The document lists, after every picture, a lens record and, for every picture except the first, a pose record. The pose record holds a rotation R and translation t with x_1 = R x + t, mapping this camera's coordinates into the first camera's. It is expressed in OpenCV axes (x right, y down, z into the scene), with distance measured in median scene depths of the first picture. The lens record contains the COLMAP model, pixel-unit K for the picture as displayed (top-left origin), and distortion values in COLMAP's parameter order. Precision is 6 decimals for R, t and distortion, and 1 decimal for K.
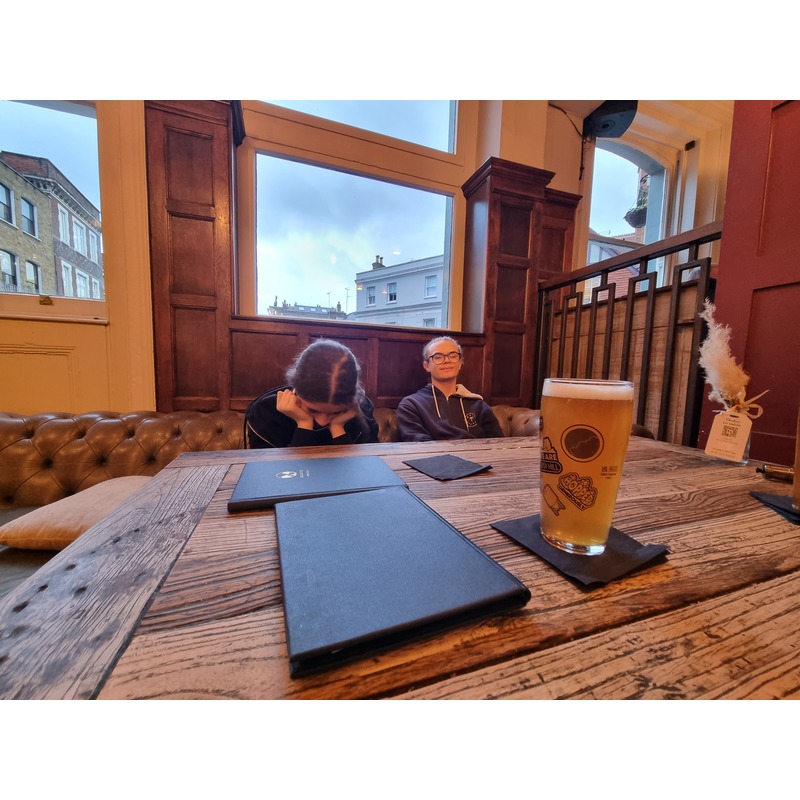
lens RADIAL K [[323.3, 0, 399.3], [0, 323.3, 407.9], [0, 0, 1]] dist [0.001162, -0.001044]
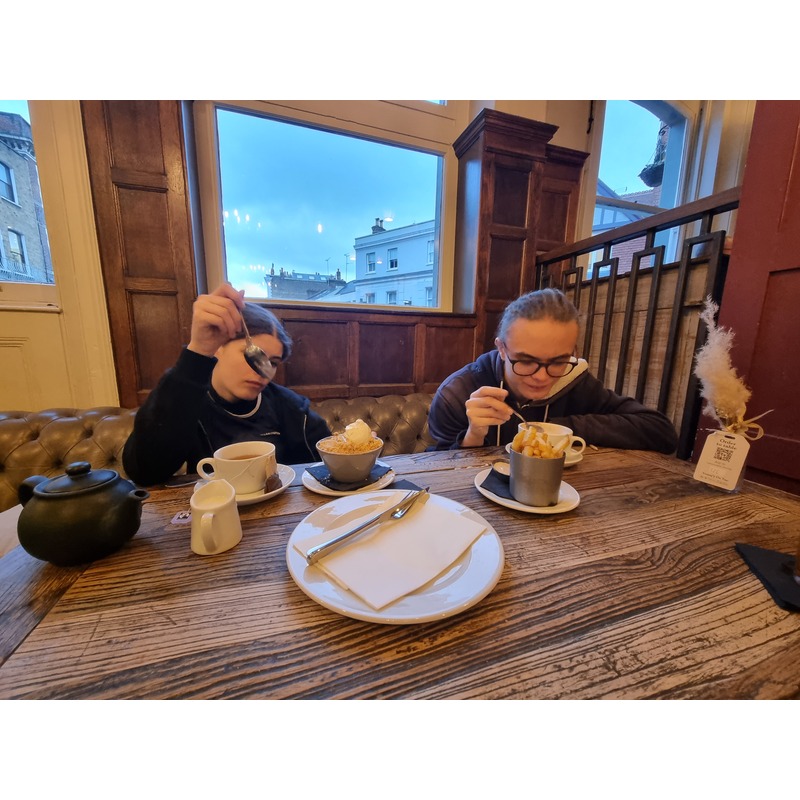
lens RADIAL K [[323.3, 0, 401.9], [0, 323.3, 405.4], [0, 0, 1]] dist [0.001162, -0.001044]
pose [[0.999916, -0.005759, -0.011639, 0.071691], [0.006779, 0.995956, 0.089585, -0.060261], [0.011076, -0.089656, 0.995911, 0.057721]]
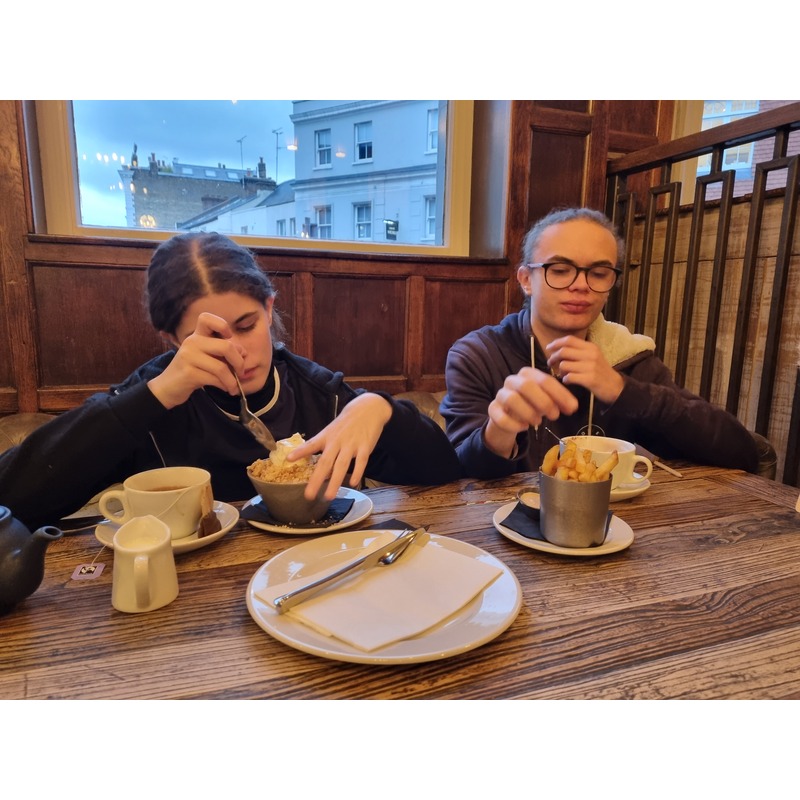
lens RADIAL K [[599.7, 0, 417.0], [0, 599.7, 415.3], [0, 0, 1]] dist [0.034516, -0.012979]
pose [[0.998830, -0.014927, 0.045991, 0.066775], [0.010426, 0.995270, 0.096584, -0.071629], [-0.047215, -0.095992, 0.994262, -0.055941]]
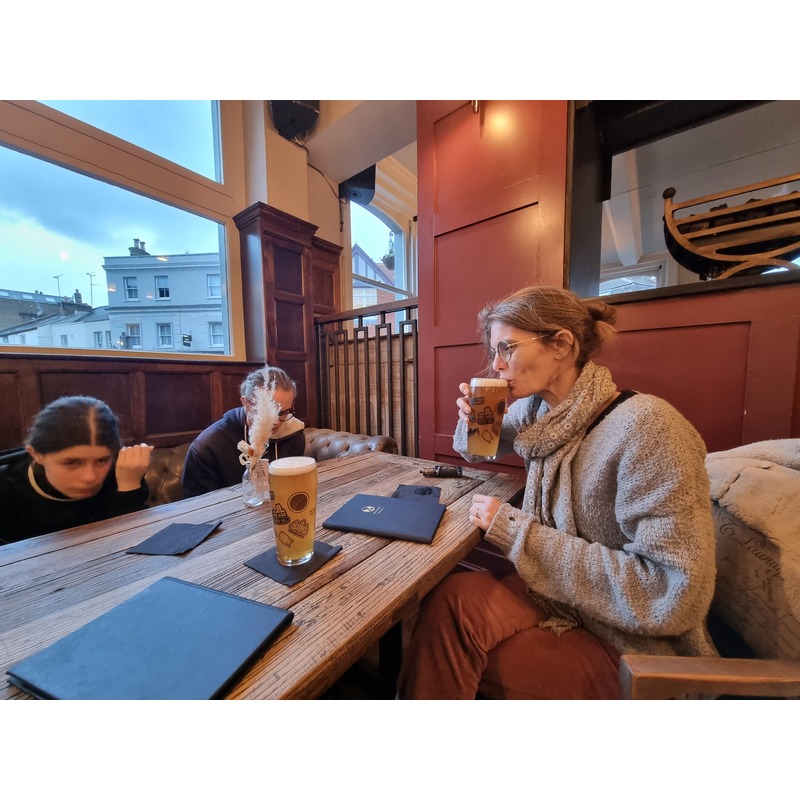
lens RADIAL K [[323.3, 0, 396.0], [0, 323.3, 406.9], [0, 0, 1]] dist [0.001162, -0.001044]
pose [[0.836538, -0.081378, 0.541832, 0.025685], [0.083183, 0.996309, 0.021209, -0.078960], [-0.541558, 0.027329, 0.840219, -0.158278]]
